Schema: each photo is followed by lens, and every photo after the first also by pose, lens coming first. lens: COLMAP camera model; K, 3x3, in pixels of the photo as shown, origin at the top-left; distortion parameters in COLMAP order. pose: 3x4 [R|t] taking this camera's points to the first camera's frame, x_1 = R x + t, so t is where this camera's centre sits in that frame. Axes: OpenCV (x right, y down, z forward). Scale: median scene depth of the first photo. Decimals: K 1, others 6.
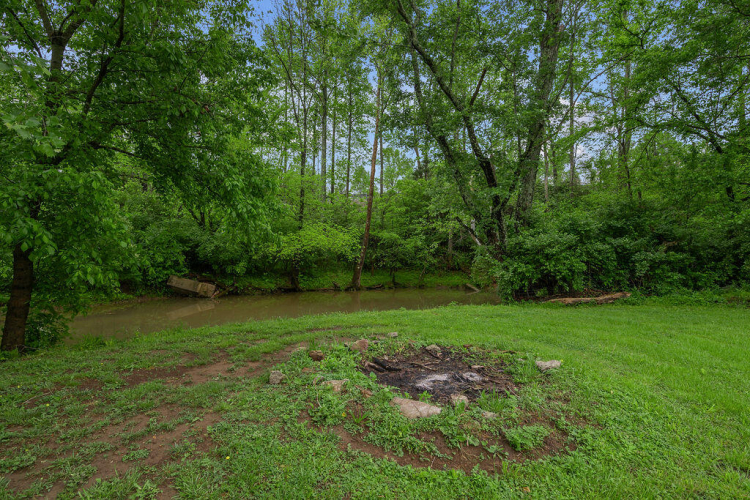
lens RADIAL K [[389.9, 0, 374.8], [0, 389.9, 250.3], [0, 0, 1]] dist [-0.001641, -0.000409]
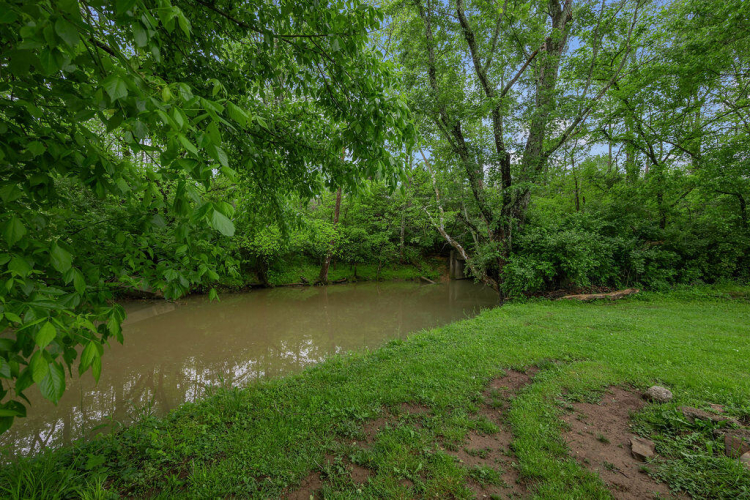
lens RADIAL K [[322.3, 0, 375.2], [0, 322.3, 250.7], [0, 0, 1]] dist [-0.001306, 0.000034]
pose [[0.969398, 0.007419, 0.245382, -0.133105], [-0.011675, 0.999806, 0.015894, -0.000342], [-0.245216, -0.018272, 0.969296, 0.173525]]
